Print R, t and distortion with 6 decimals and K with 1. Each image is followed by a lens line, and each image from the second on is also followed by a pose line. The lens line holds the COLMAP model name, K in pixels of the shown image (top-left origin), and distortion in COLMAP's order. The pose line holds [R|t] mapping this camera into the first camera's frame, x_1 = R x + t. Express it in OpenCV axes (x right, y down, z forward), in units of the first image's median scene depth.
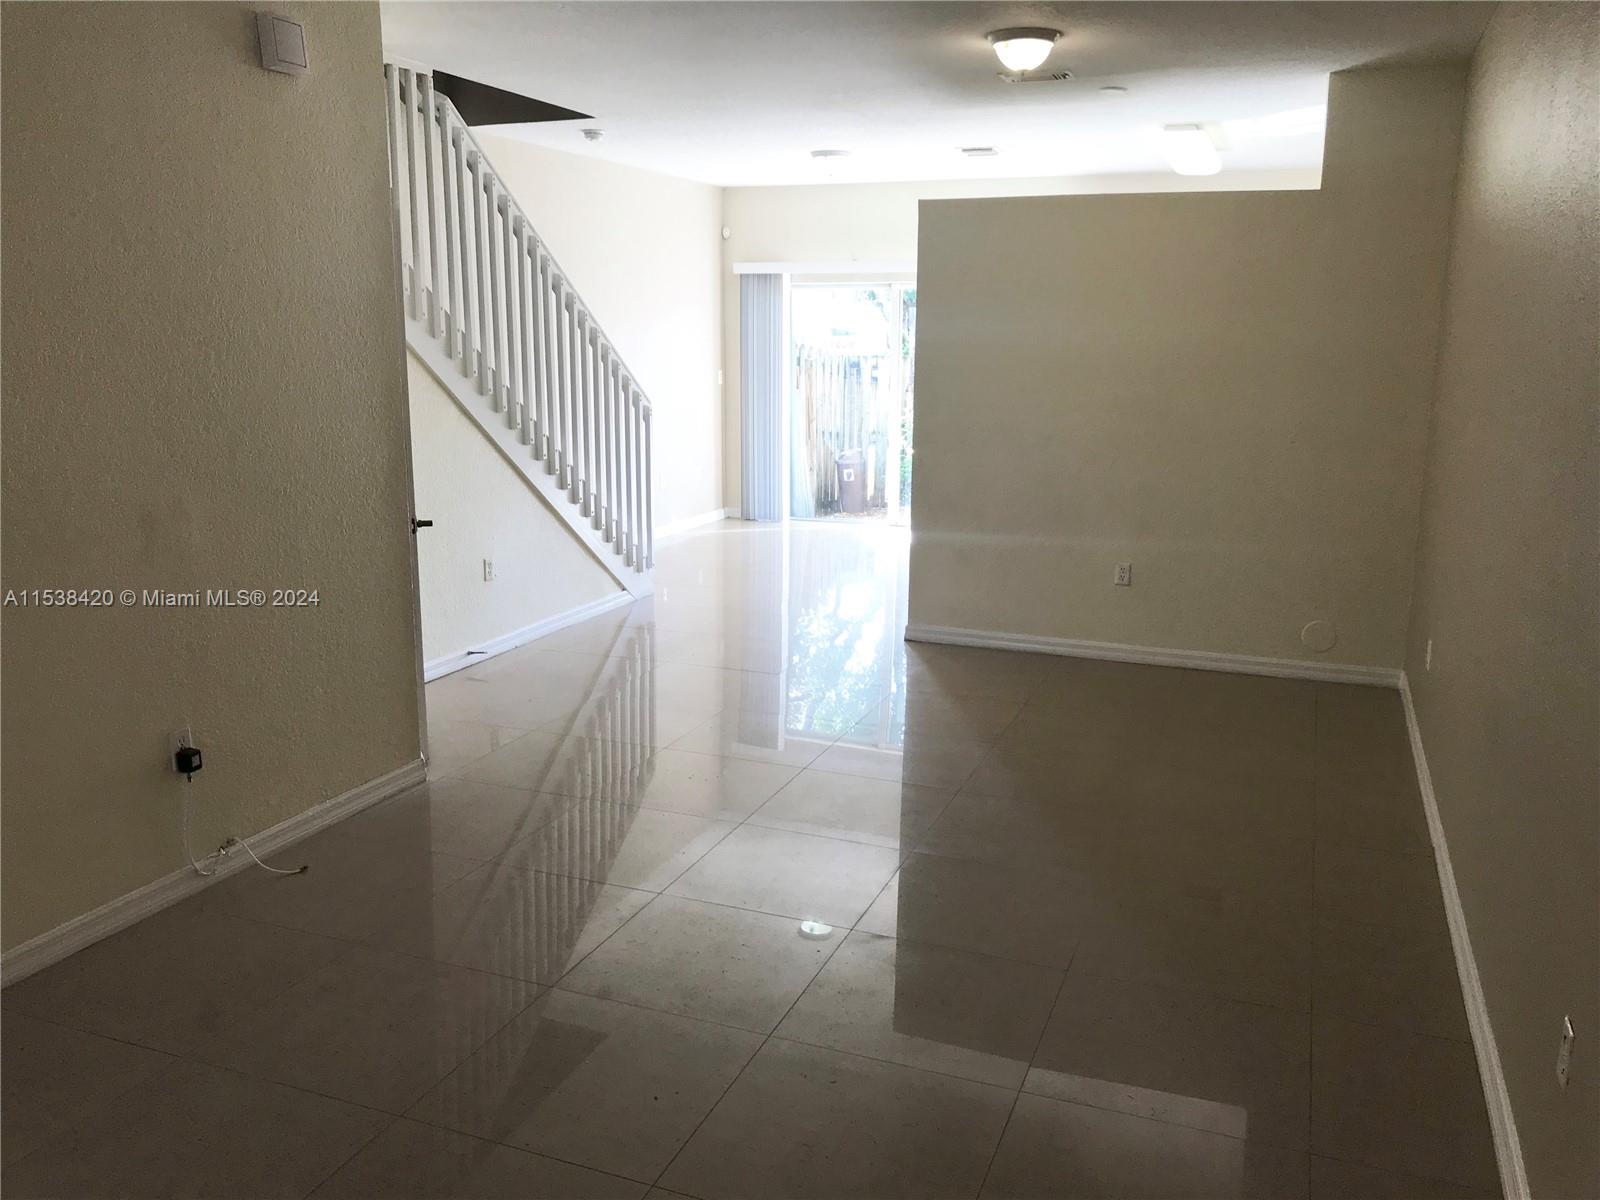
lens RADIAL K [[1317.0, 0, 799.1], [0, 1317.0, 599.2], [0, 0, 1]] dist [0.031548, -0.014169]
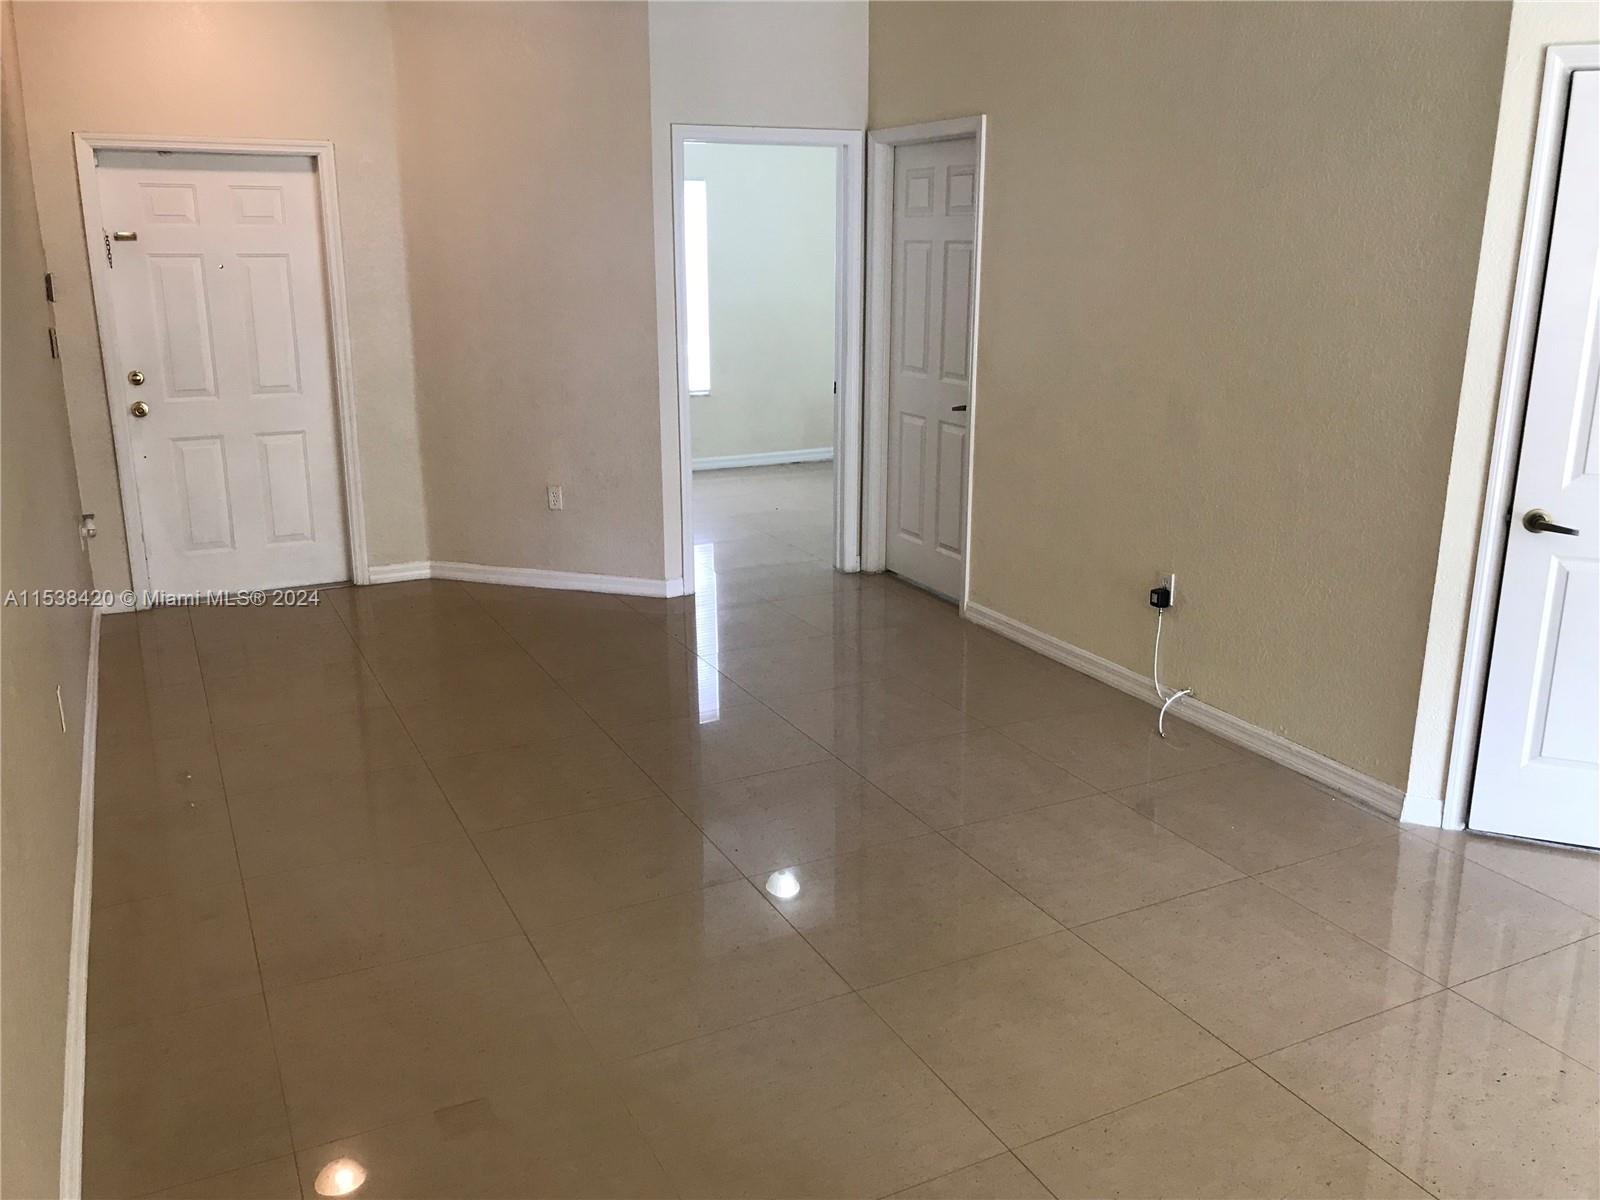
lens RADIAL K [[1317.0, 0, 801.8], [0, 1317.0, 599.9], [0, 0, 1]] dist [0.031548, -0.014169]
pose [[-0.665818, 0.189948, -0.721531, 0.549339], [-0.164054, 0.906114, 0.389927, -0.255122], [0.727855, 0.377990, -0.572146, 1.257420]]
